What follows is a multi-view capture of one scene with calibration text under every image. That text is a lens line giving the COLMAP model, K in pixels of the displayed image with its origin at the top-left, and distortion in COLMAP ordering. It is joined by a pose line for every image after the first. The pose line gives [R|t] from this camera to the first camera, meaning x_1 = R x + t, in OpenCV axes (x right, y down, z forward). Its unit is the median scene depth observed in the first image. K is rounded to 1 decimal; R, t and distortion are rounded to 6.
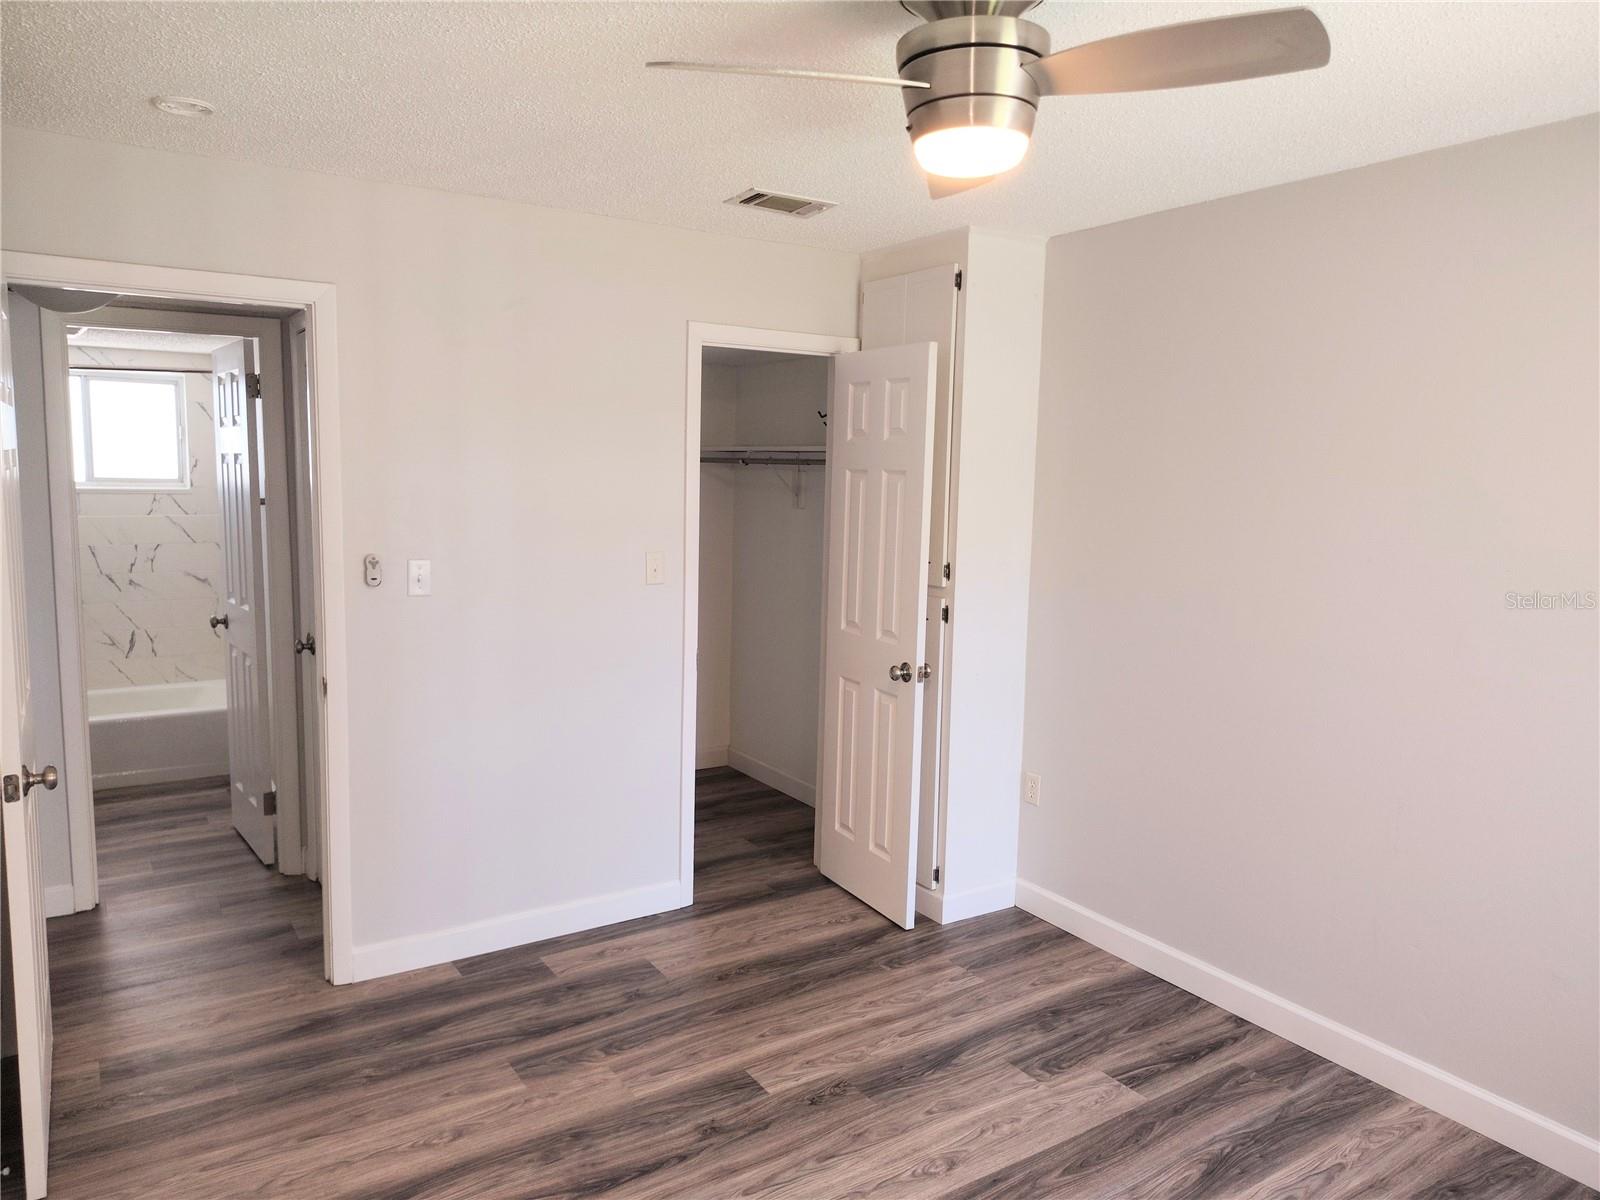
lens RADIAL K [[1137.9, 0, 800.4], [0, 1137.9, 604.5], [0, 0, 1]] dist [0.058775, -0.071900]
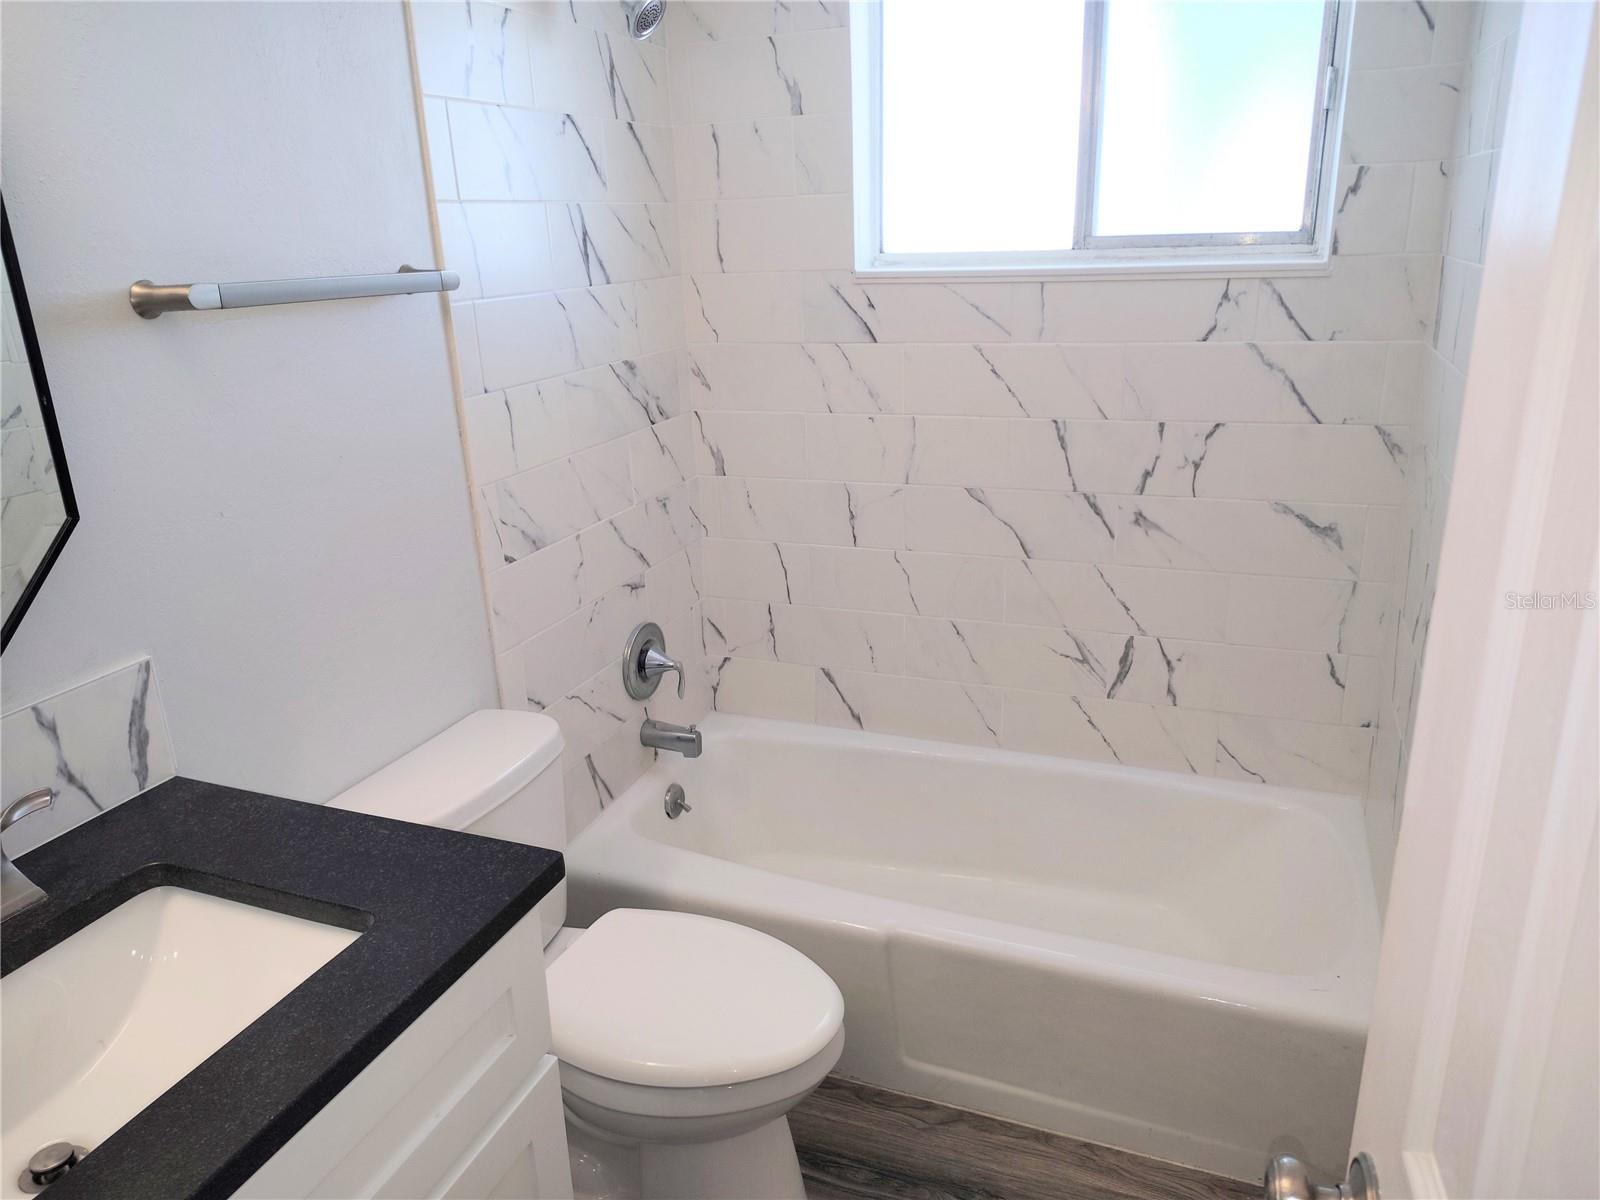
lens RADIAL K [[1137.9, 0, 800.4], [0, 1137.9, 604.5], [0, 0, 1]] dist [0.058775, -0.071900]
pose [[0.608650, 0.216292, -0.763389, -0.350071], [-0.056223, 0.971466, 0.230420, -0.072853], [0.791444, -0.097325, 0.603443, 0.672974]]
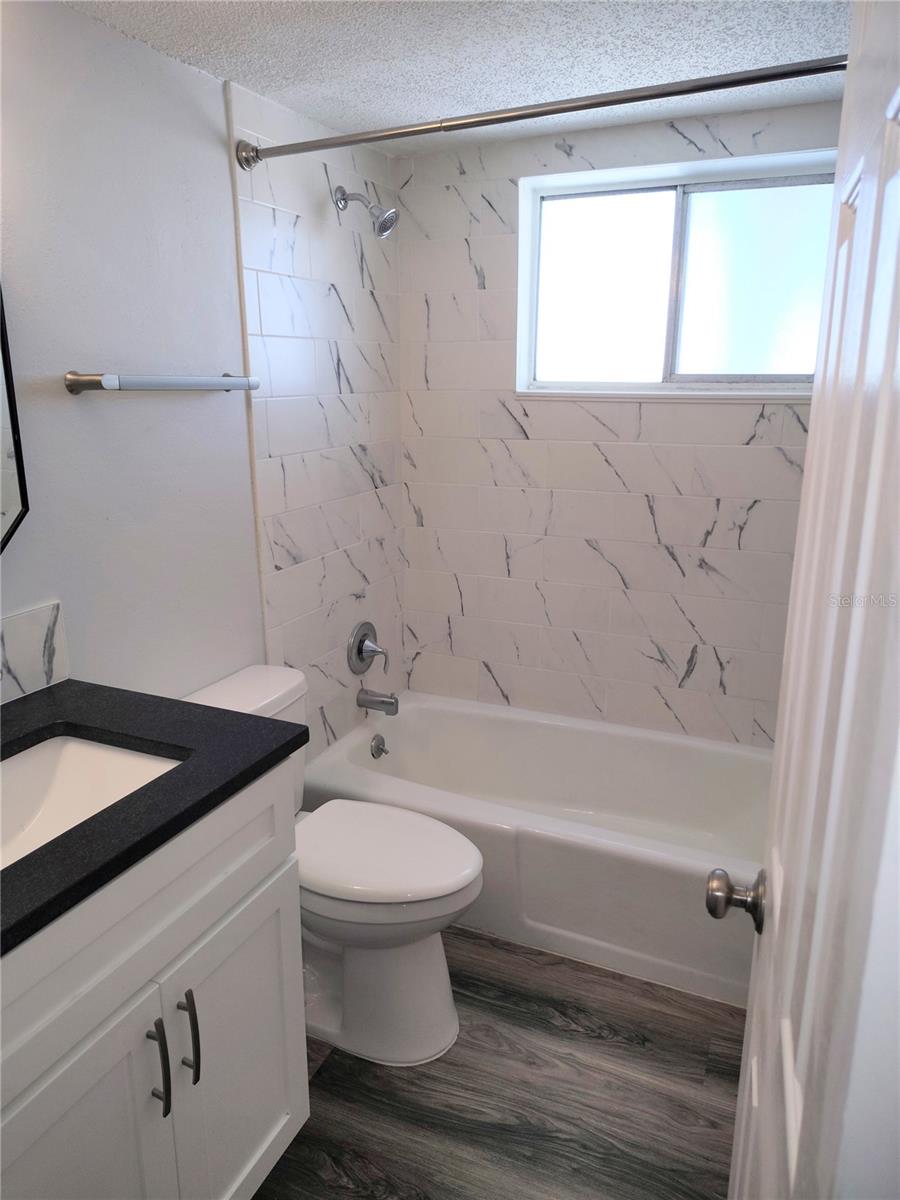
lens RADIAL K [[853.4, 0, 450.0], [0, 853.4, 600.0], [0, 0, 1]] dist [0.058775, -0.071900]
pose [[0.572825, 0.195466, -0.796031, -0.311229], [-0.093341, 0.980389, 0.173566, -0.063050], [0.814346, -0.025120, 0.579836, 0.650266]]
